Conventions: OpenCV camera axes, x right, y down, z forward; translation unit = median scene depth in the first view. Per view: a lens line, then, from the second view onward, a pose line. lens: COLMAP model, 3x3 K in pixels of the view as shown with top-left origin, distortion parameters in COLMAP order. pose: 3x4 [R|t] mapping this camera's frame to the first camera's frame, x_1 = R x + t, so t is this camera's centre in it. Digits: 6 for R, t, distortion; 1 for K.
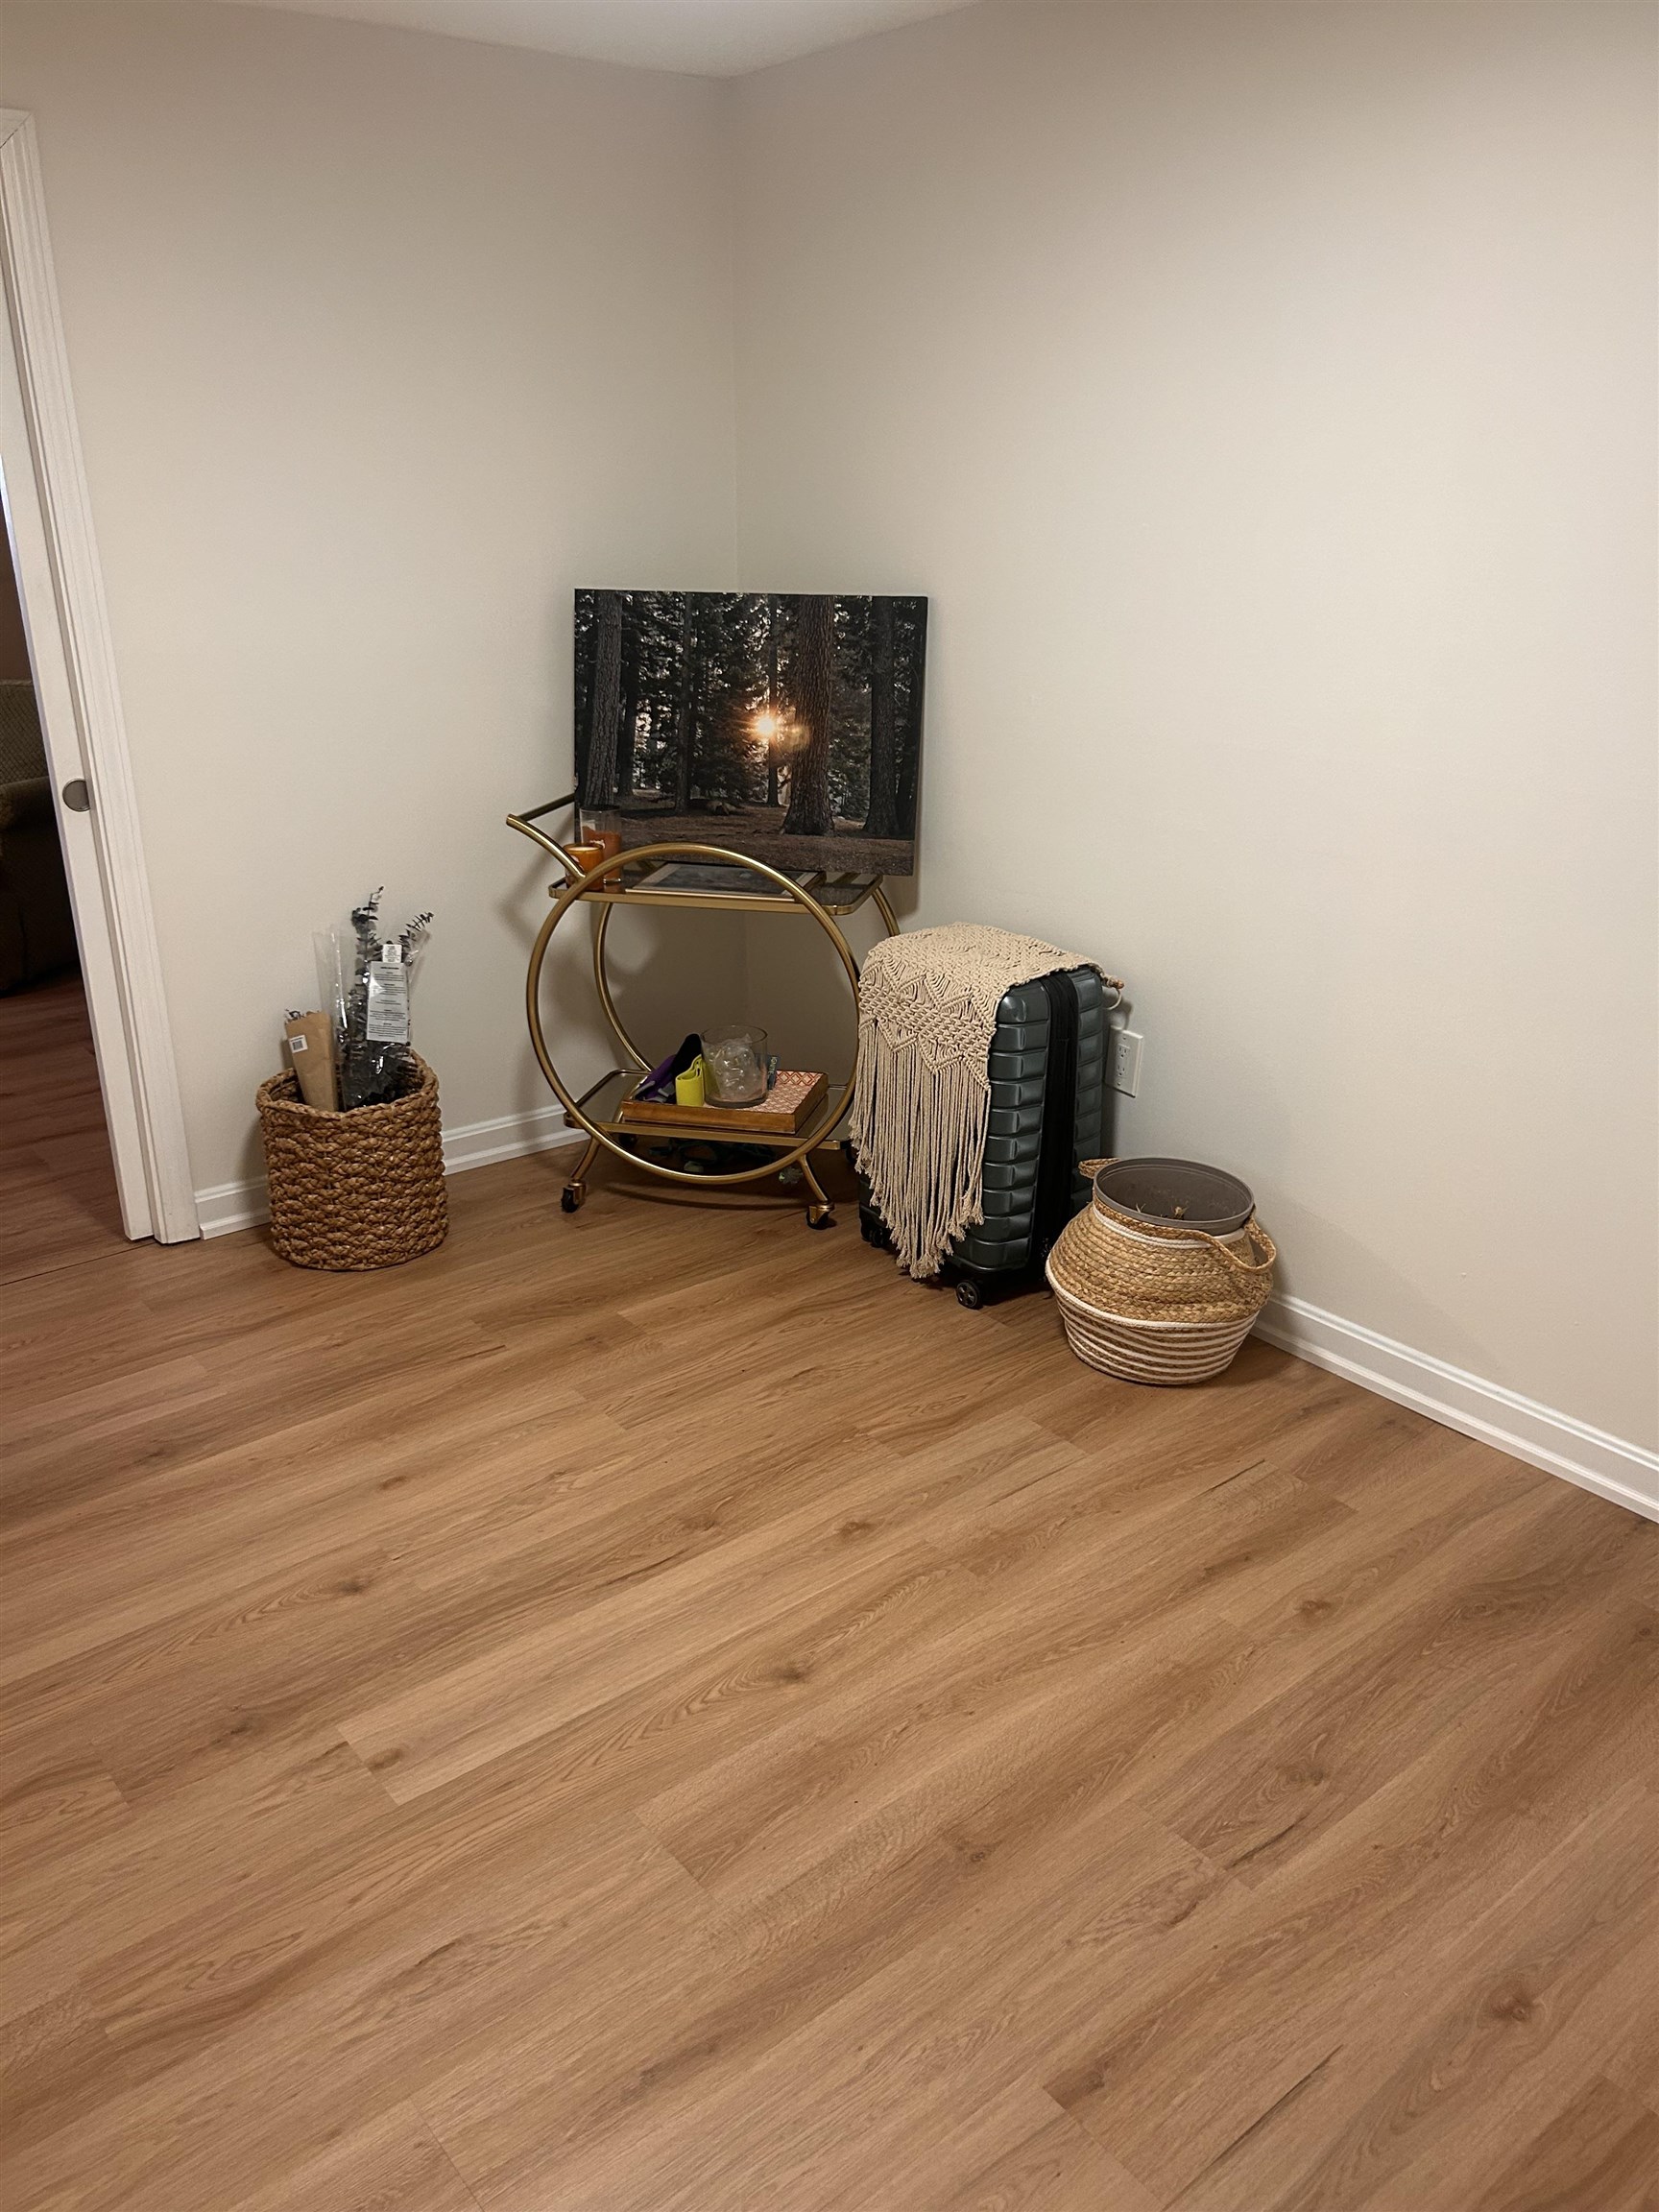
lens RADIAL K [[1676.7, 0, 822.4], [0, 1676.7, 1128.8], [0, 0, 1]] dist [0.029212, -0.005778]
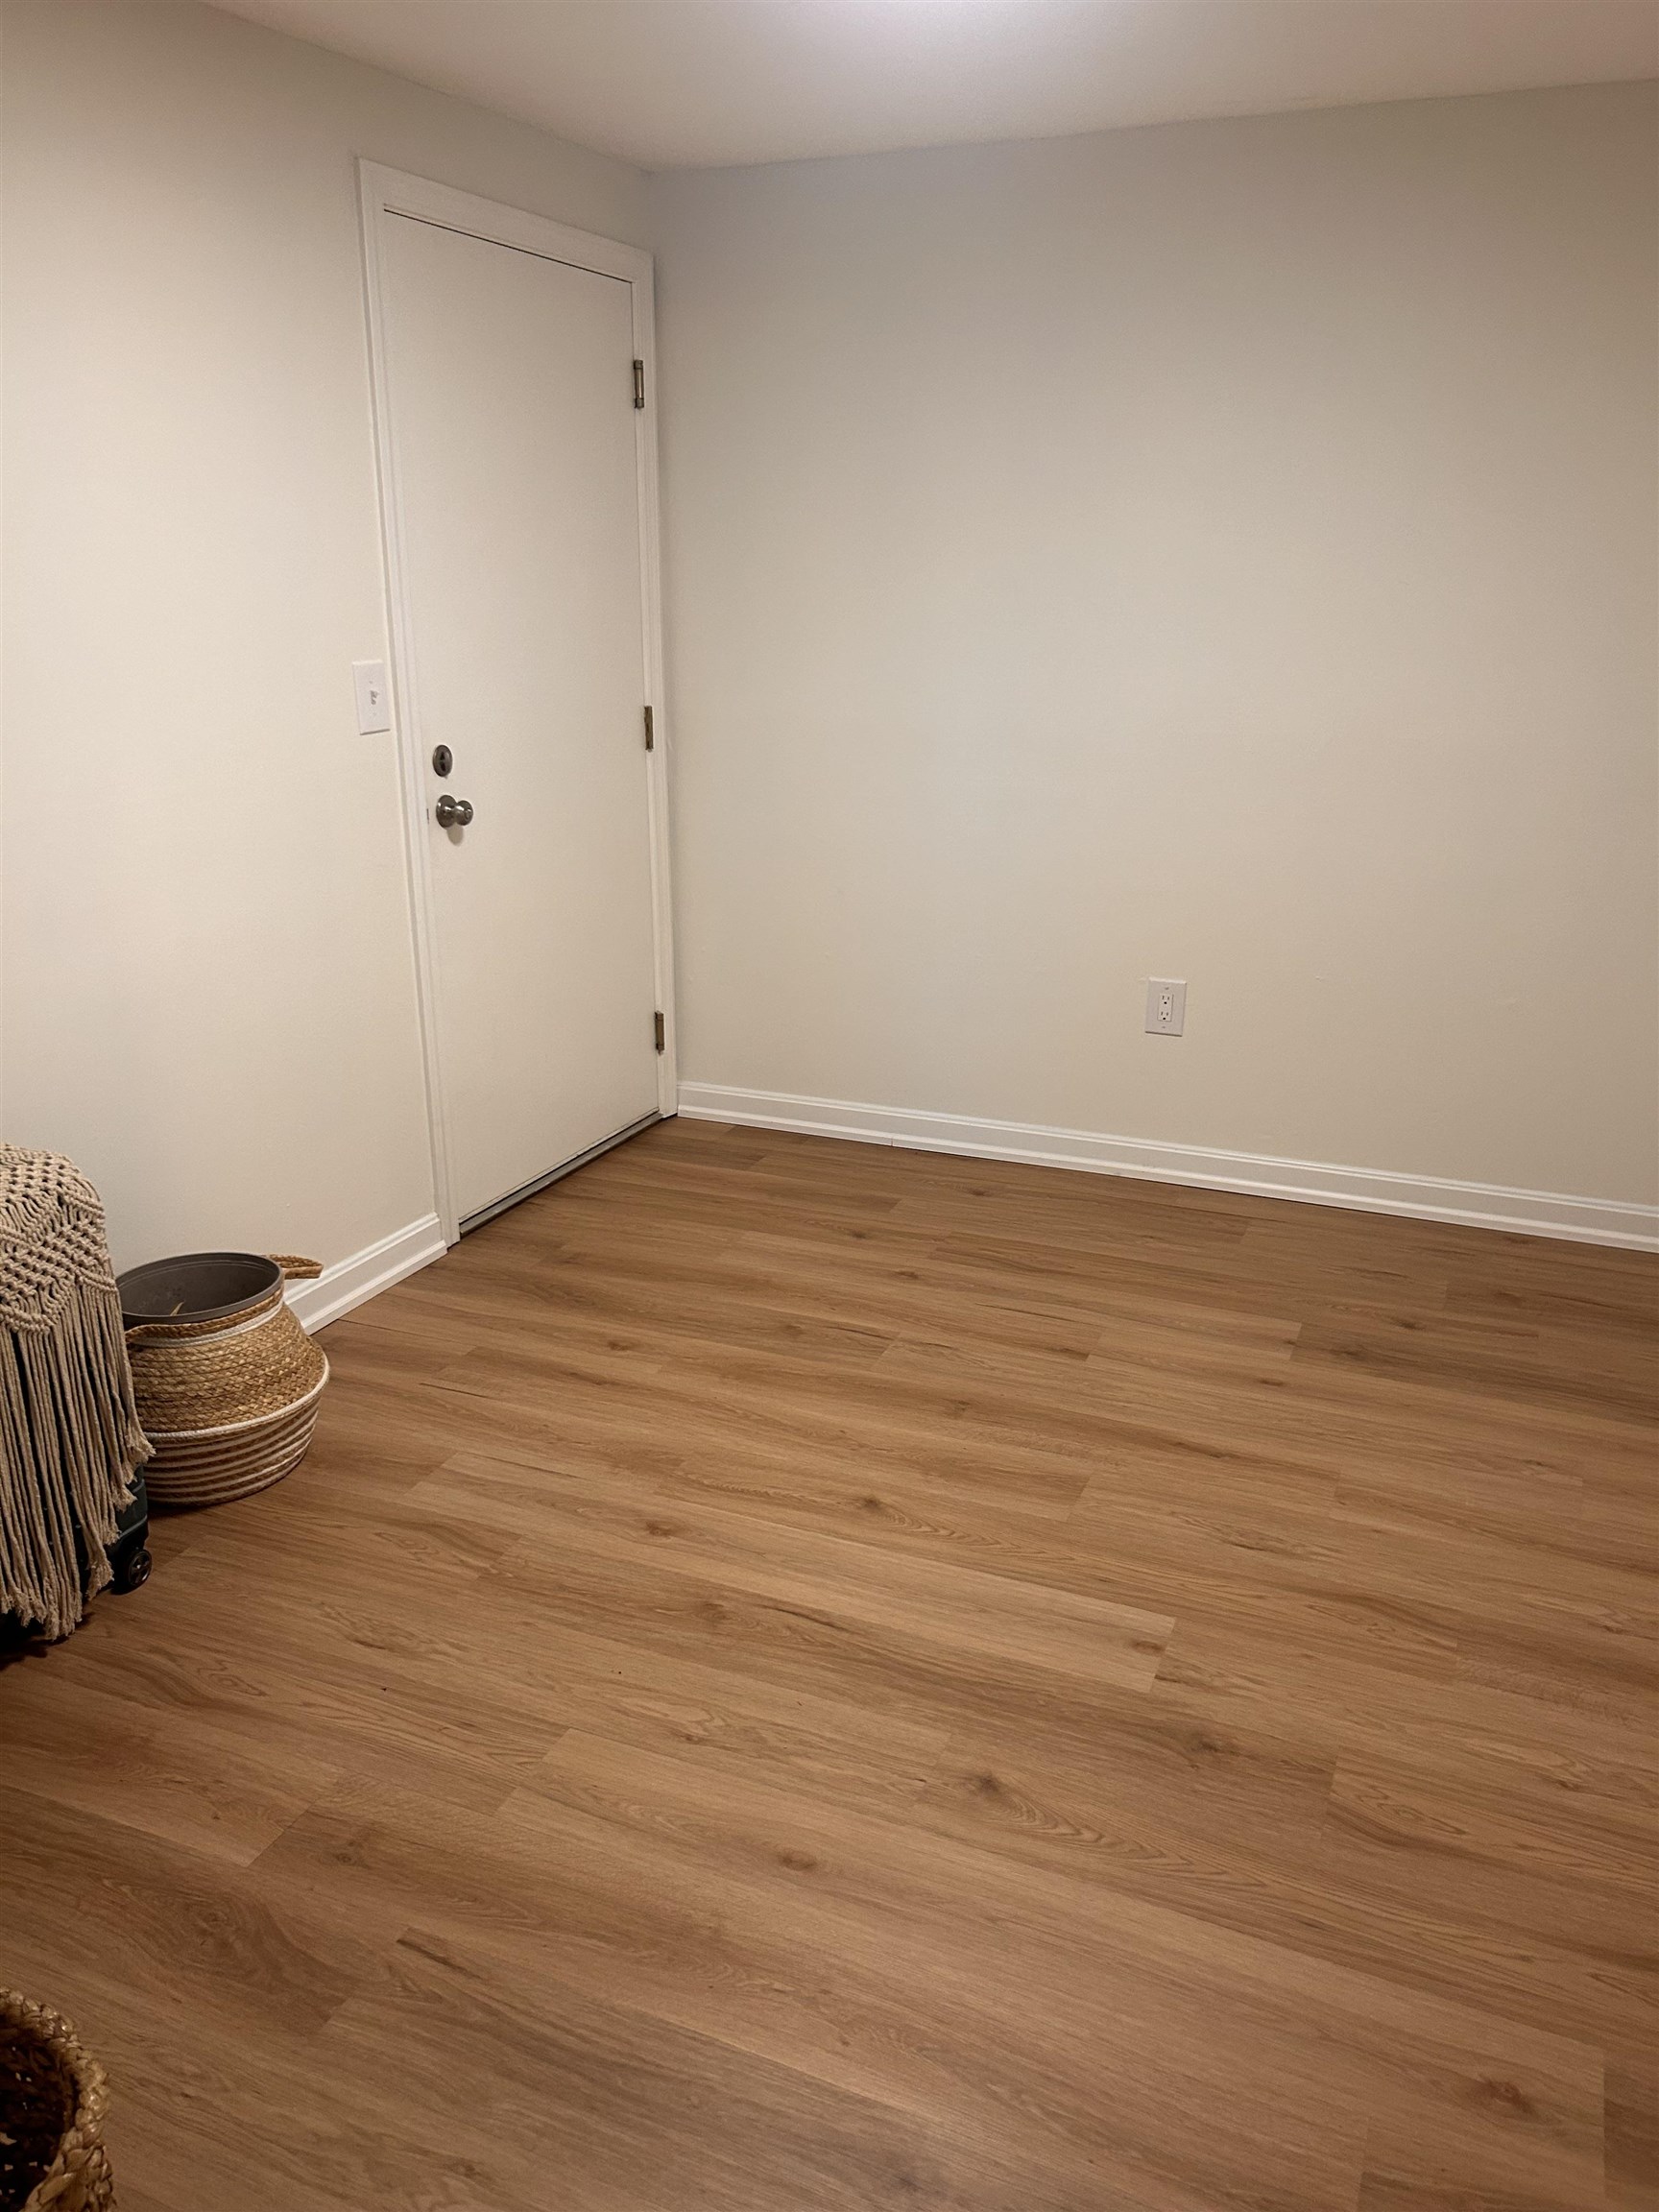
lens RADIAL K [[1692.0, 0, 829.5], [0, 1692.0, 1106.0], [0, 0, 1]] dist [0.051328, -0.049957]
pose [[-0.465516, -0.270424, 0.842713, -0.927860], [0.326704, 0.832421, 0.447593, -0.453480], [-0.822532, 0.483679, -0.299157, 1.225069]]
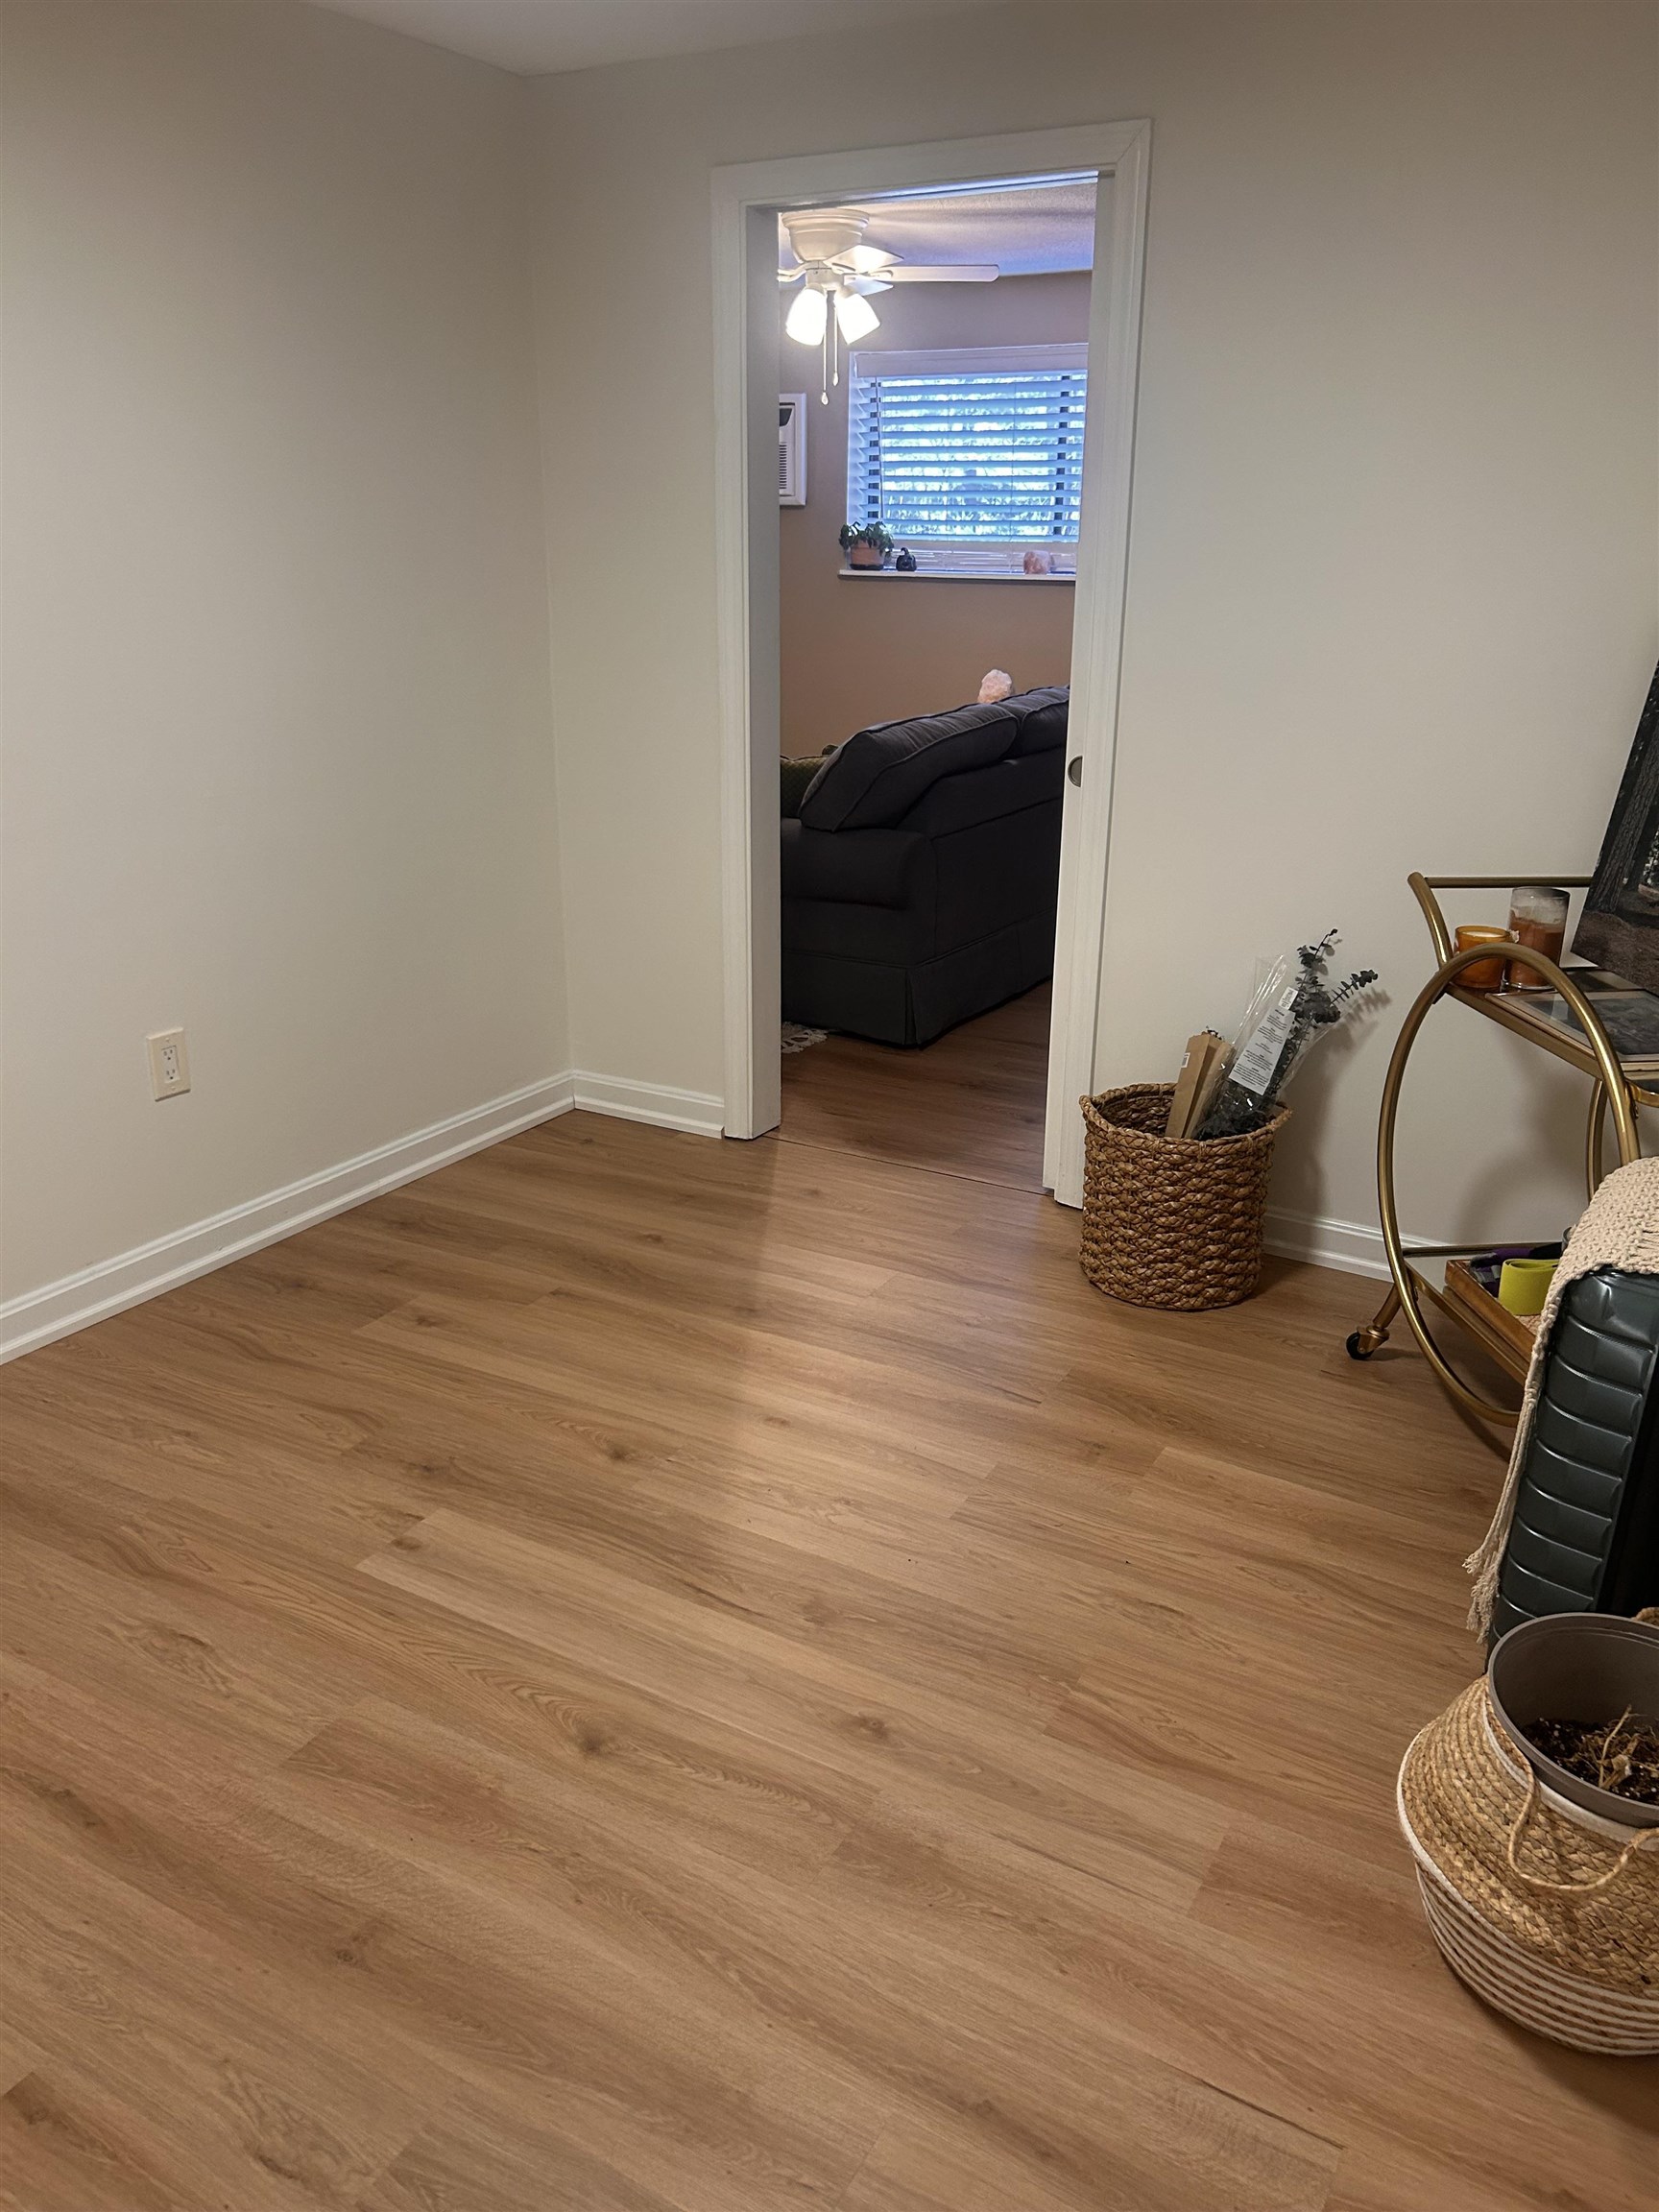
lens RADIAL K [[1692.0, 0, 829.5], [0, 1692.0, 1106.0], [0, 0, 1]] dist [0.051328, -0.049957]
pose [[0.353112, 0.318218, -0.879801, 0.715508], [-0.350996, 0.916751, 0.190708, -0.209488], [0.867245, 0.241466, 0.435409, 0.613080]]
